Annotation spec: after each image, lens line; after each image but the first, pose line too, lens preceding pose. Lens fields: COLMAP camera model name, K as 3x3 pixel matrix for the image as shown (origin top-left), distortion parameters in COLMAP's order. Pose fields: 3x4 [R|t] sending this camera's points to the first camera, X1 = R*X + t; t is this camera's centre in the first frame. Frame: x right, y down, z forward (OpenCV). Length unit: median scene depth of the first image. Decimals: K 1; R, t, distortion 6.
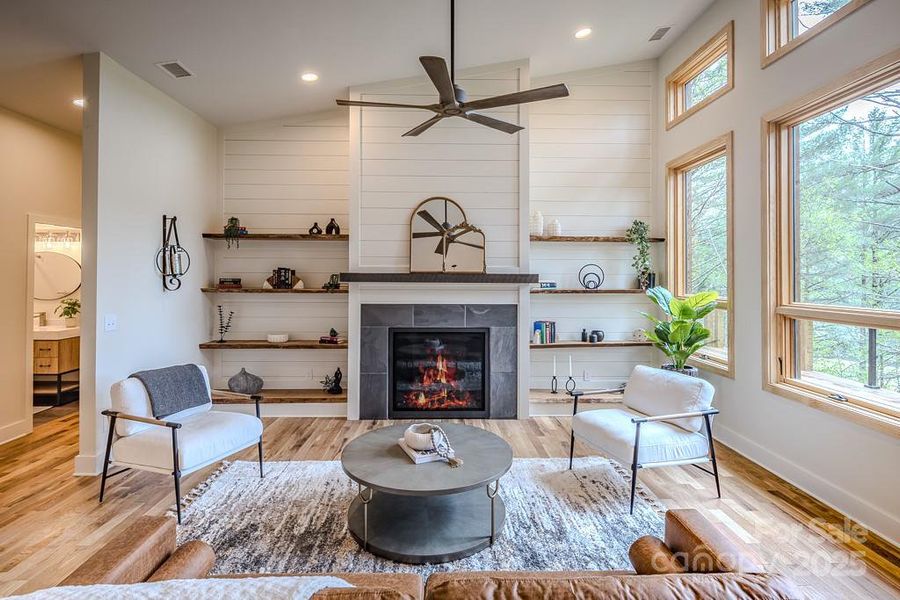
lens RADIAL K [[449.0, 0, 449.0], [0, 449.0, 273.4], [0, 0, 1]] dist [-0.001008, -0.001527]
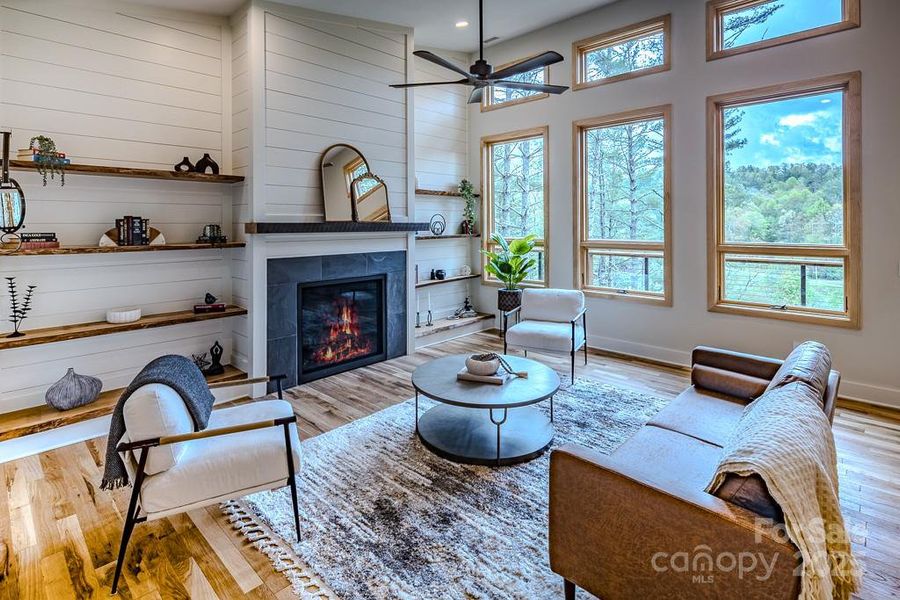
lens RADIAL K [[452.5, 0, 448.5], [0, 452.5, 226.0], [0, 0, 1]] dist [0.000810, -0.000184]
pose [[0.706328, -0.011737, 0.707787, -0.556268], [0.004966, 0.999920, 0.011626, -0.002892], [-0.707867, -0.004697, 0.706330, 0.144862]]
